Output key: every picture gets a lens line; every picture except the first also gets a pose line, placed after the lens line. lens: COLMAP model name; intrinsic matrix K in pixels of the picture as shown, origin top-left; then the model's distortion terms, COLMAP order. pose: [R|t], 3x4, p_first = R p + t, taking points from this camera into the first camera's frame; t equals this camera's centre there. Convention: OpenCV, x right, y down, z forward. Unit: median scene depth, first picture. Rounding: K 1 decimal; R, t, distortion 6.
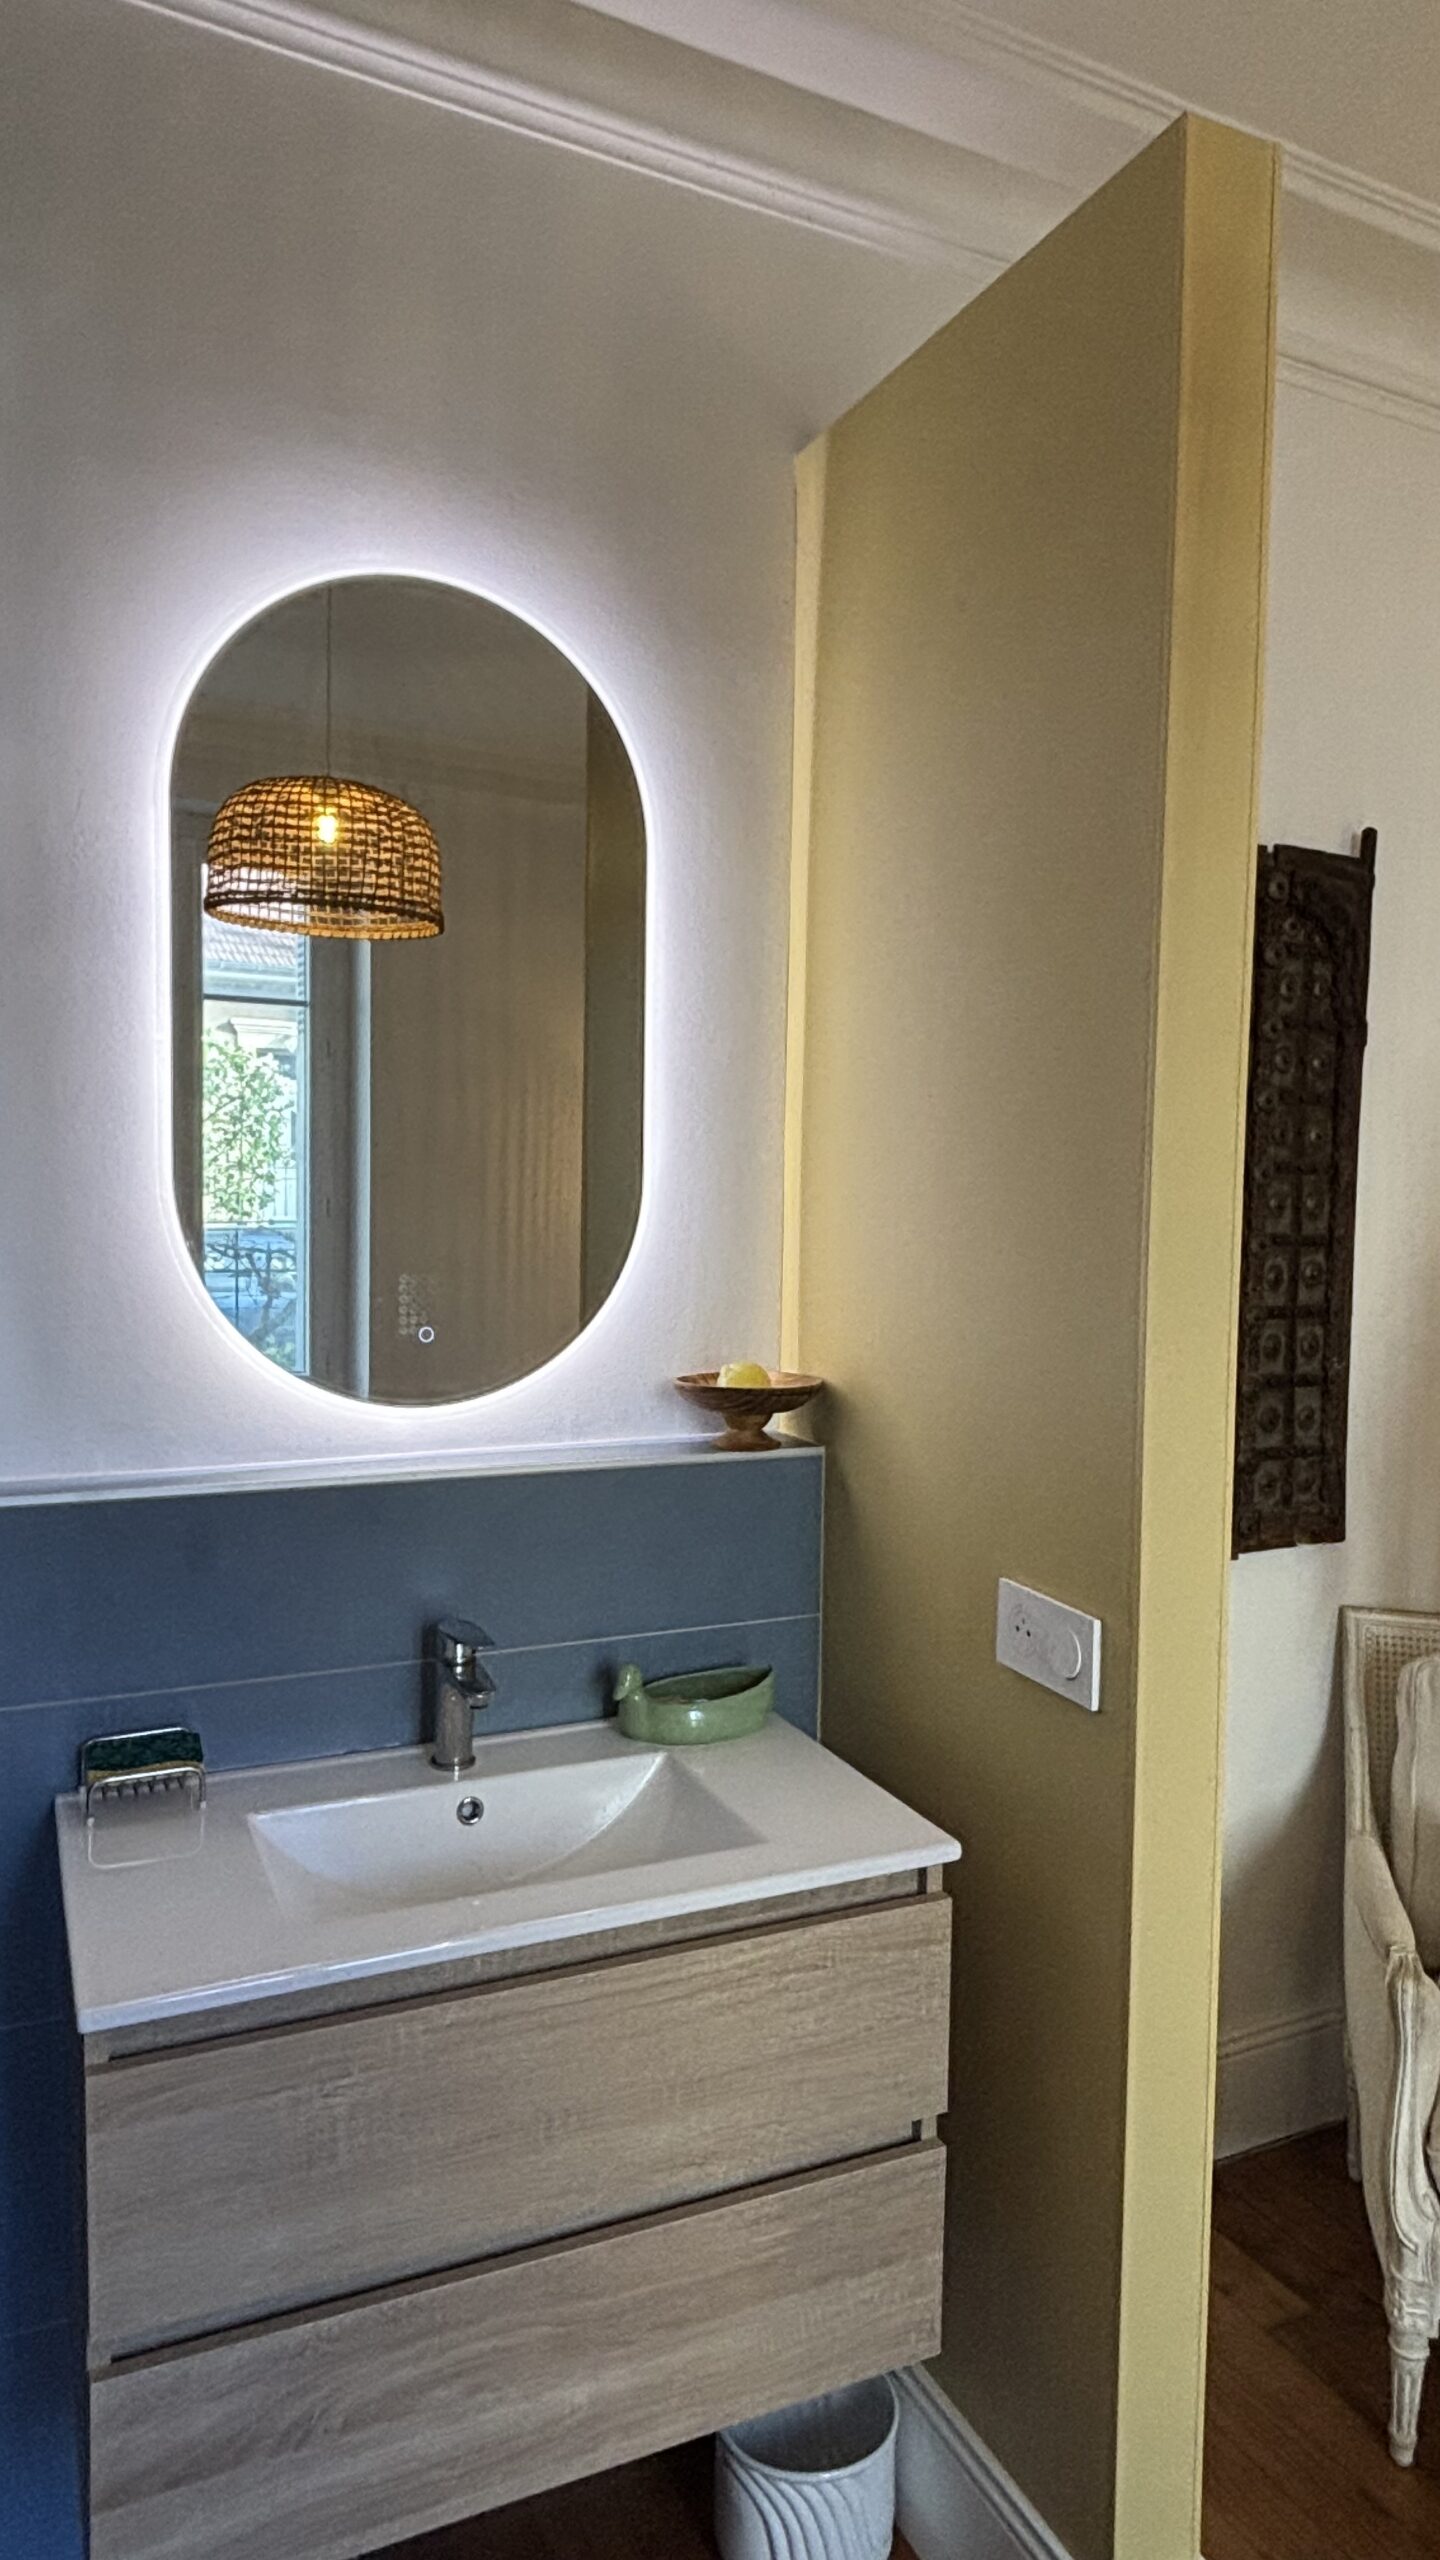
lens RADIAL K [[1520.7, 0, 720.0], [0, 1520.7, 1280.0], [0, 0, 1]] dist [0.002982, -0.013039]
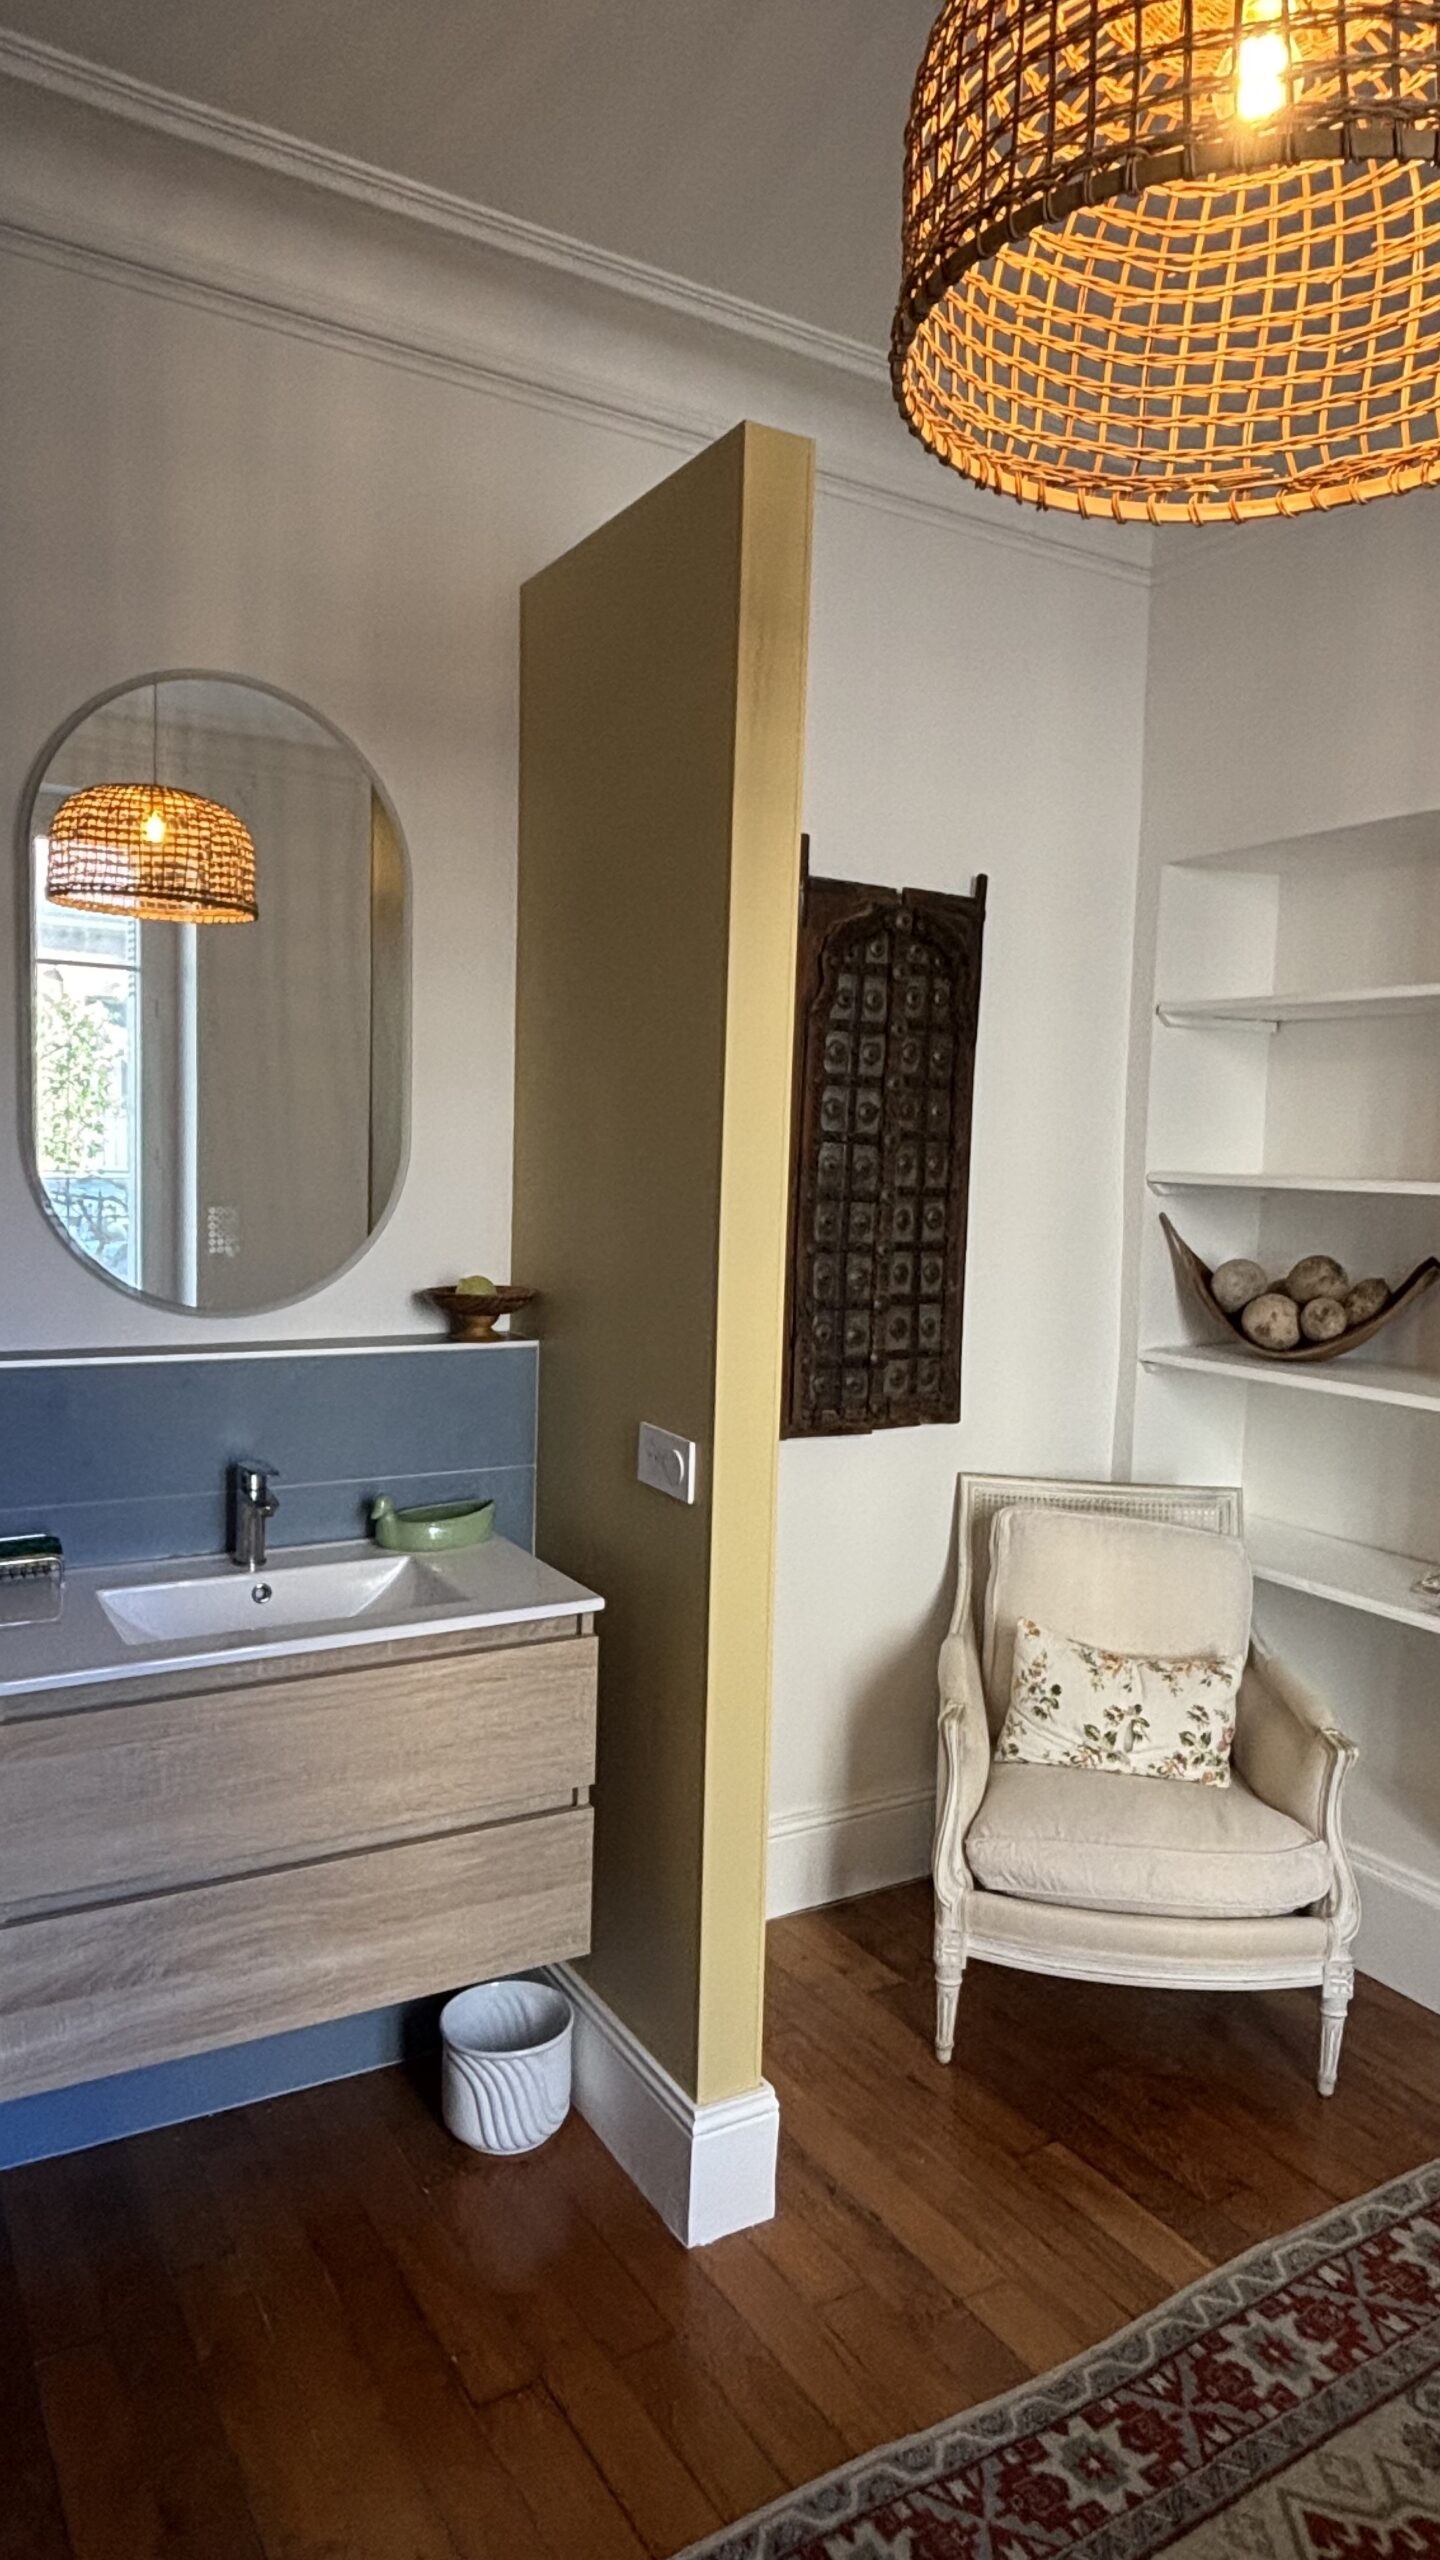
lens RADIAL K [[1535.5, 0, 720.0], [0, 1535.5, 1280.0], [0, 0, 1]] dist [0.069398, -0.131747]
pose [[0.995508, 0.004407, 0.094577, 0.091214], [-0.006998, 0.999609, 0.027076, 0.017024], [-0.094421, -0.027616, 0.995149, -0.338768]]
